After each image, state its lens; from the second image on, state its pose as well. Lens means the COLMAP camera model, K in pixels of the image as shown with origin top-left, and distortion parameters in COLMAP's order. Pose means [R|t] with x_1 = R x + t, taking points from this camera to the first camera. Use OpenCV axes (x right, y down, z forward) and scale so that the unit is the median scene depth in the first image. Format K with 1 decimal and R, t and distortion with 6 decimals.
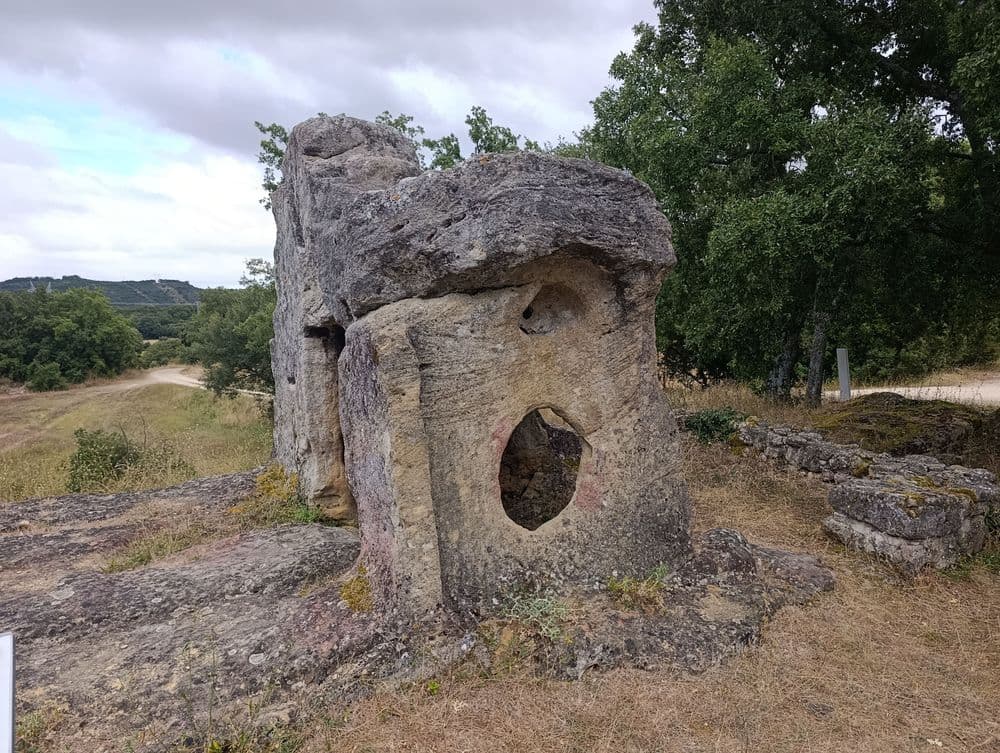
lens RADIAL K [[689.6, 0, 496.8], [0, 689.6, 377.4], [0, 0, 1]] dist [0.040538, -0.051638]
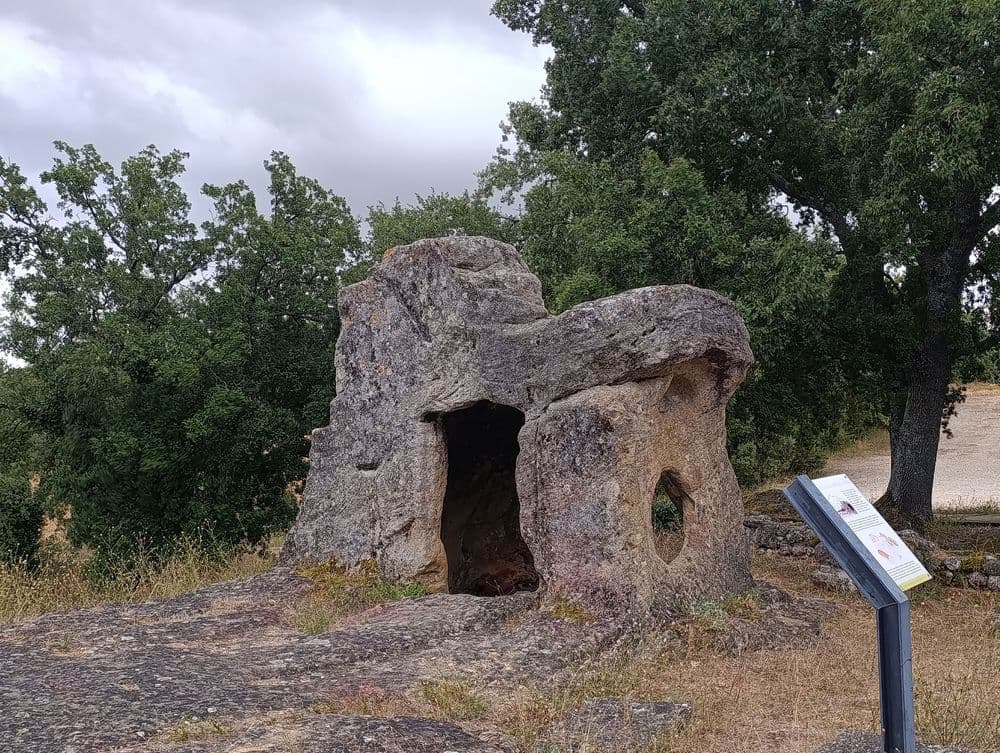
lens RADIAL K [[1059.6, 0, 507.4], [0, 1059.6, 375.7], [0, 0, 1]] dist [0.093769, 0.000000]
pose [[0.933048, 0.008334, 0.359655, -0.897407], [0.039953, 0.991147, -0.126617, 0.104732], [-0.357526, 0.132509, 0.924455, -0.734543]]
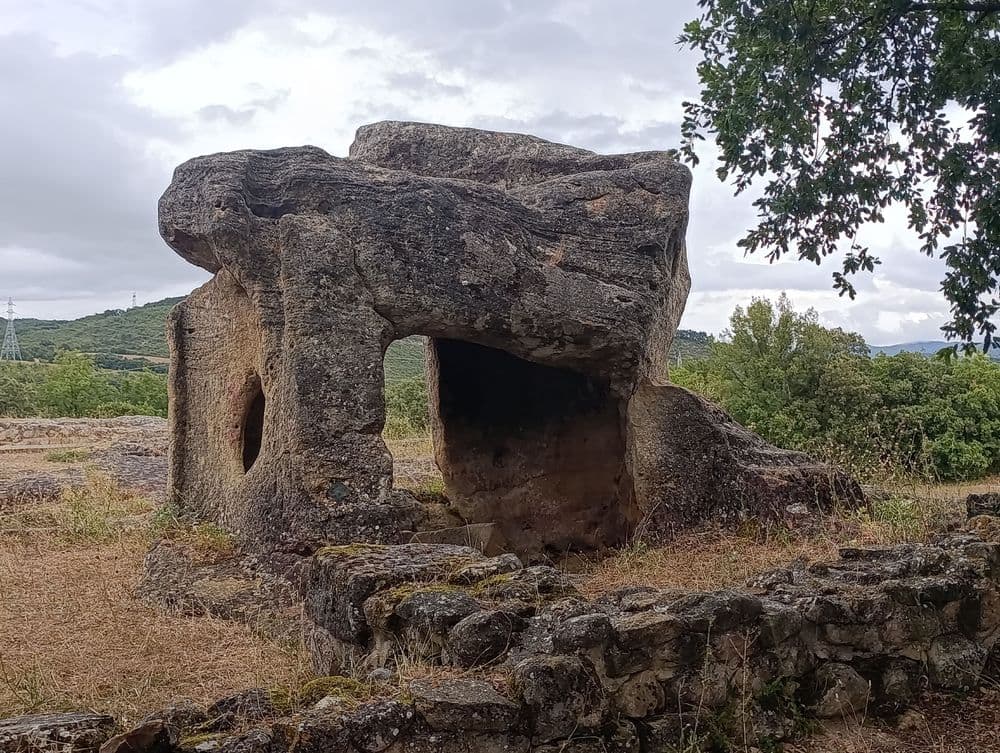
lens RADIAL K [[1292.8, 0, 557.8], [0, 1292.8, 373.6], [0, 0, 1]] dist [0.090516, 0.000000]
pose [[0.043190, 0.012102, -0.998994, 2.068707], [-0.078104, 0.996907, 0.008700, -0.007534], [0.996009, 0.077650, 0.044002, 1.330670]]
